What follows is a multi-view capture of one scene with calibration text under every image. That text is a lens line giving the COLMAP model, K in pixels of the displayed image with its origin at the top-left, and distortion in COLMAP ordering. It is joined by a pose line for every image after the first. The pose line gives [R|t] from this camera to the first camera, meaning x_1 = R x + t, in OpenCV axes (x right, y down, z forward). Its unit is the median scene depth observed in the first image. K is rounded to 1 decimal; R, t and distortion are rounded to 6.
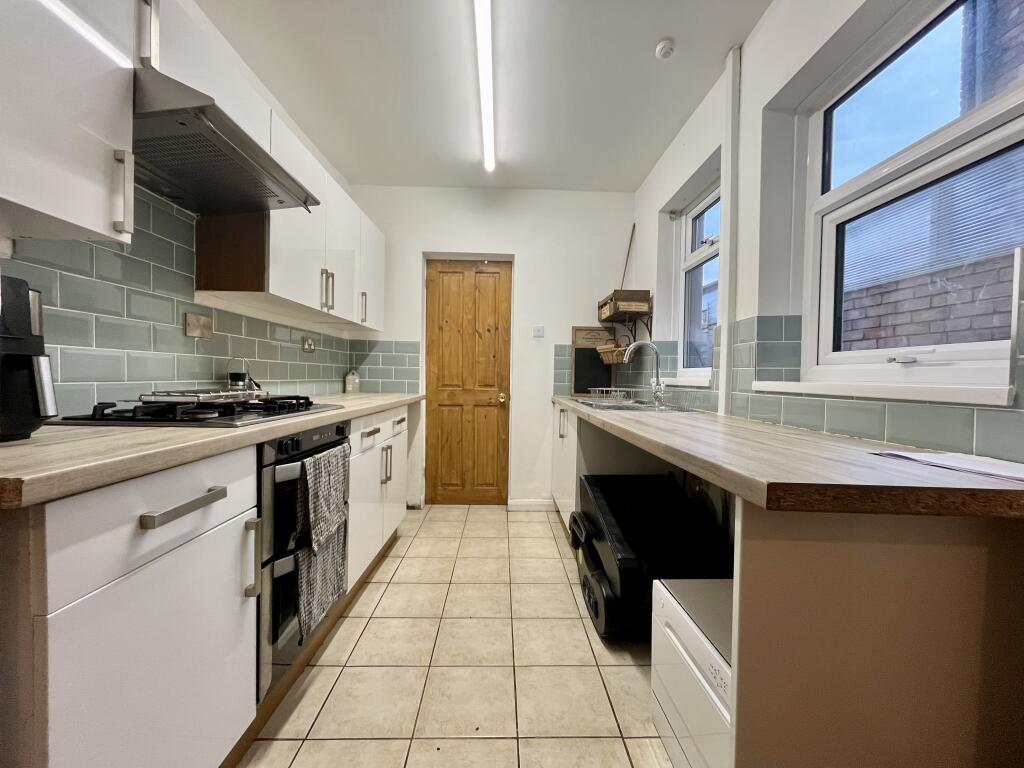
lens RADIAL K [[416.7, 0, 512.6], [0, 416.7, 386.2], [0, 0, 1]] dist [-0.015112, -0.000171]
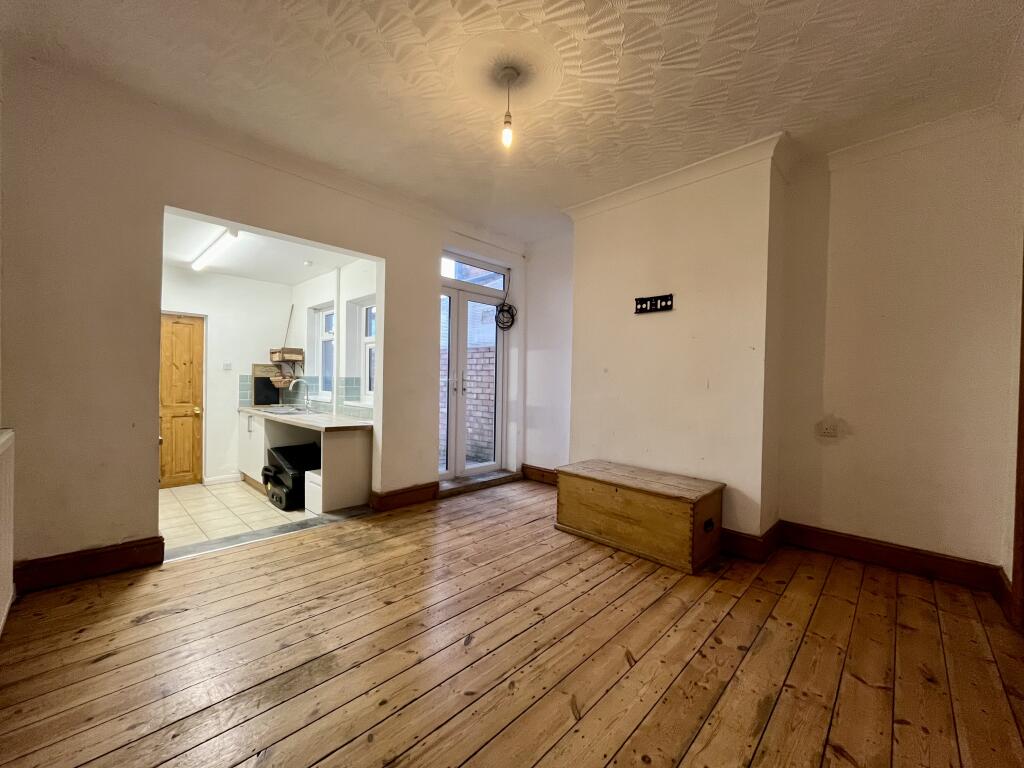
lens RADIAL K [[416.7, 0, 515.0], [0, 416.7, 384.0], [0, 0, 1]] dist [-0.015112, -0.000171]
pose [[0.707801, -0.012429, 0.706303, -0.304816], [0.011947, 0.999913, 0.005623, -0.069777], [-0.706311, 0.004458, 0.707887, -0.962245]]
